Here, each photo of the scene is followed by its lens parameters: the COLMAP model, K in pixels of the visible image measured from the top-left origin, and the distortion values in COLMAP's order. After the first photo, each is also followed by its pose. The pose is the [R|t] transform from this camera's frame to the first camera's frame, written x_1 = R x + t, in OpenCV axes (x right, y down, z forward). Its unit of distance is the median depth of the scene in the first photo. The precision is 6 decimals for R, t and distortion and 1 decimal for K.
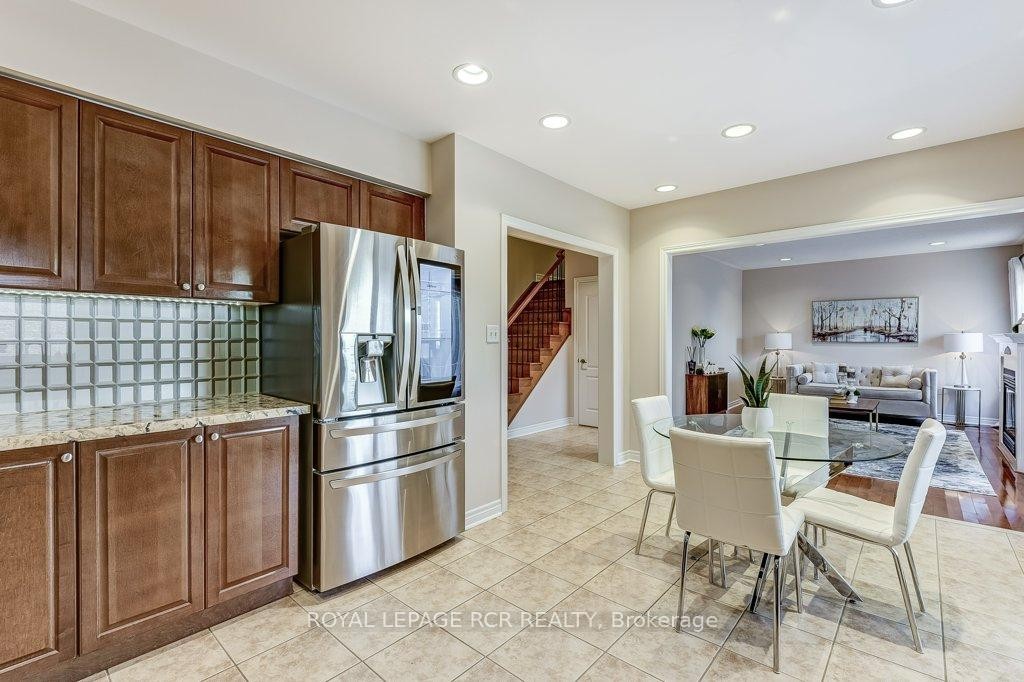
lens RADIAL K [[468.5, 0, 508.4], [0, 468.5, 336.9], [0, 0, 1]] dist [0.013618, -0.013121]
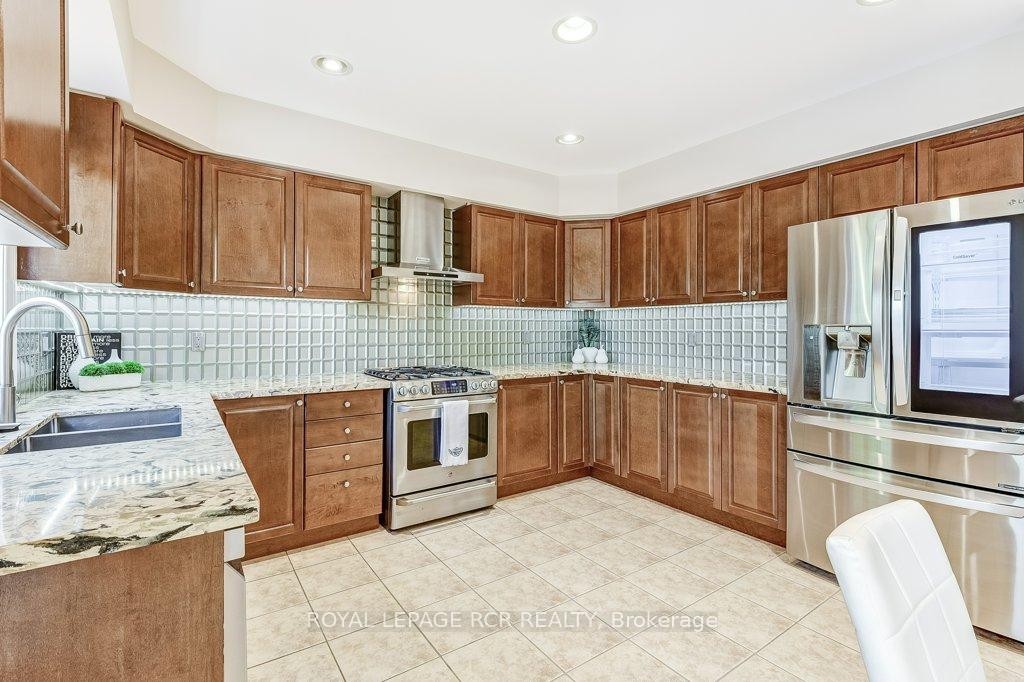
lens RADIAL K [[468.5, 0, 517.7], [0, 468.5, 327.8], [0, 0, 1]] dist [0.013618, -0.013121]
pose [[-0.227073, -0.005232, -0.973864, 0.288752], [0.000801, 0.999984, -0.005559, 0.001607], [0.973877, -0.002043, -0.227065, 0.212586]]
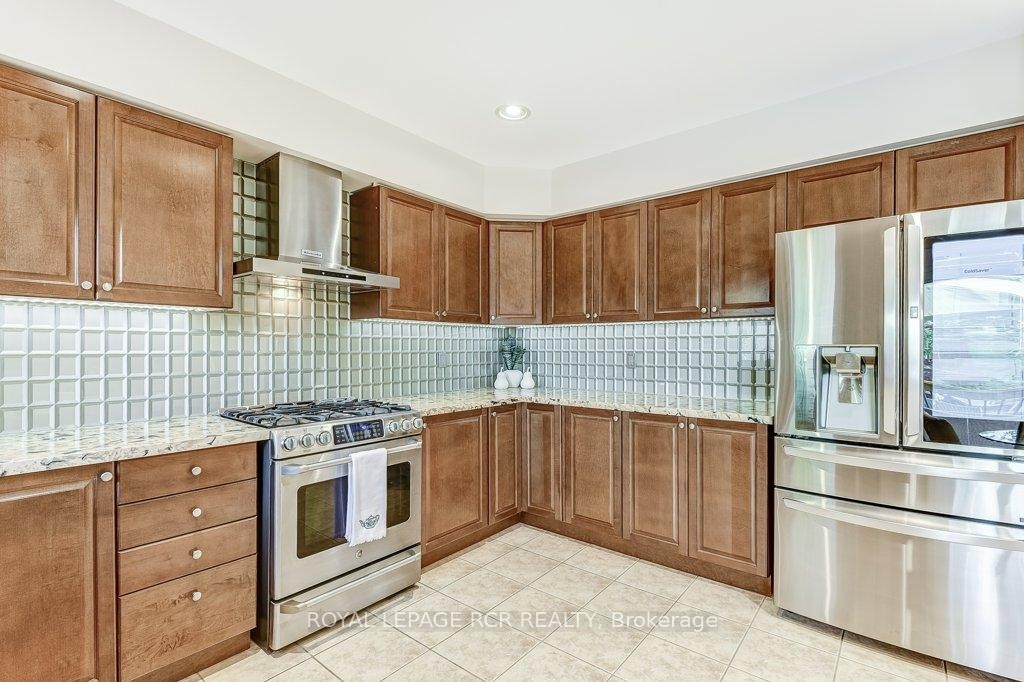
lens RADIAL K [[468.5, 0, 522.4], [0, 468.5, 349.0], [0, 0, 1]] dist [0.013618, -0.013121]
pose [[0.052135, 0.000264, -0.998640, 0.192031], [0.003581, 0.999993, 0.000451, -0.000692], [0.998634, -0.003600, 0.052134, 0.141181]]
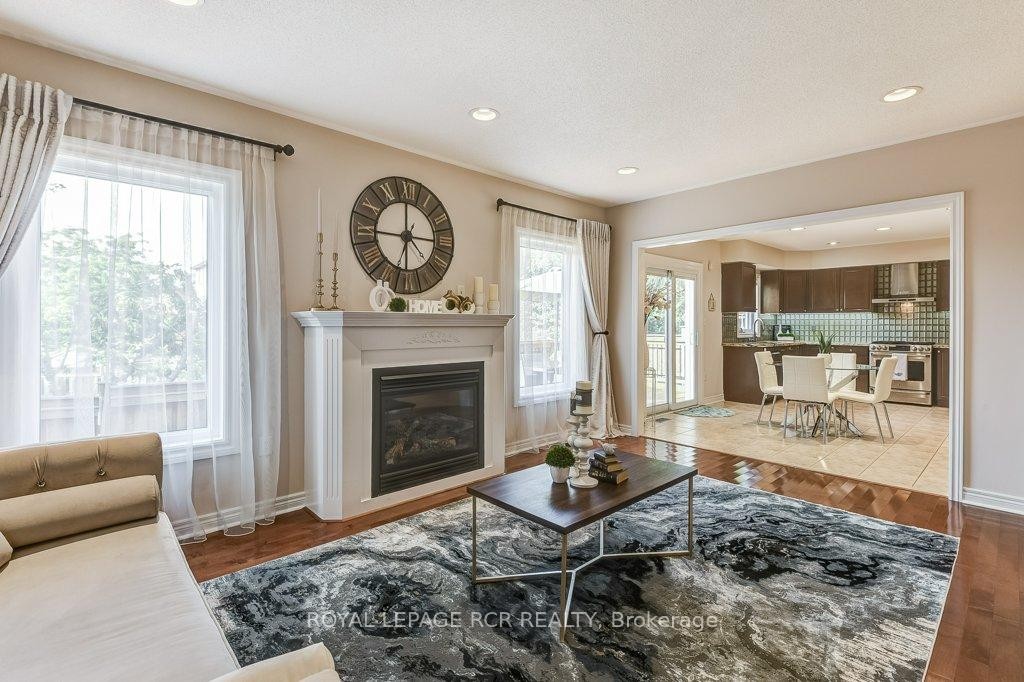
lens RADIAL K [[468.5, 0, 507.7], [0, 468.5, 329.7], [0, 0, 1]] dist [0.013618, -0.013121]
pose [[-0.994527, -0.003786, 0.104409, 0.649658], [-0.003208, 0.999979, 0.005700, 0.010575], [-0.104429, 0.005334, -0.994518, 1.224159]]
